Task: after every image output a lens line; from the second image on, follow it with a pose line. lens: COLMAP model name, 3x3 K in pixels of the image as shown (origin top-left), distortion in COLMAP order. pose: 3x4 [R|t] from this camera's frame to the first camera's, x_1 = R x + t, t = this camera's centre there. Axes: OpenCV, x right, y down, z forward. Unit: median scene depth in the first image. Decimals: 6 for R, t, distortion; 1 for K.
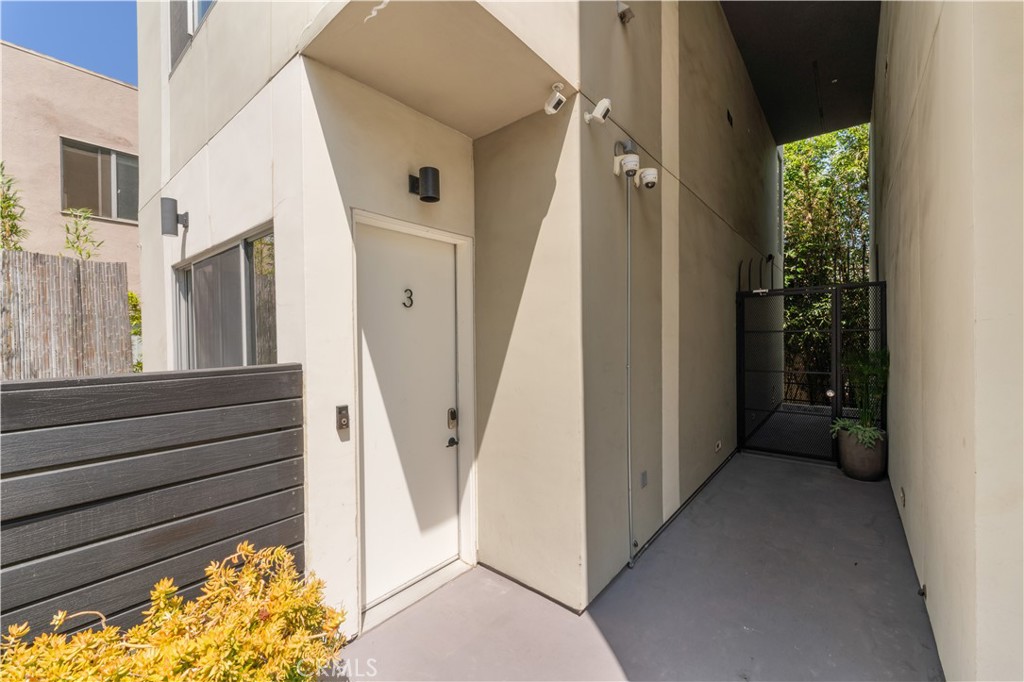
lens RADIAL K [[414.8, 0, 508.8], [0, 414.8, 337.1], [0, 0, 1]] dist [0.000985, -0.000594]
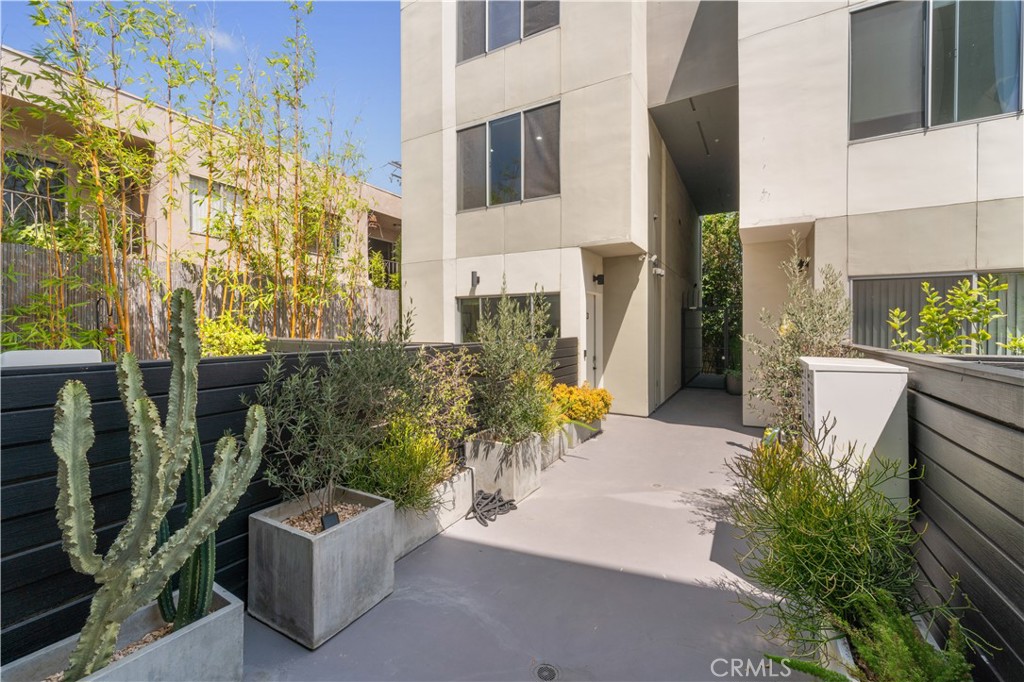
lens RADIAL K [[414.8, 0, 515.0], [0, 414.8, 339.5], [0, 0, 1]] dist [0.000985, -0.000594]
pose [[0.985715, -0.001742, 0.168411, -0.551217], [-0.000796, 0.999887, 0.015001, 0.011613], [-0.168418, -0.014921, 0.985603, -0.794196]]
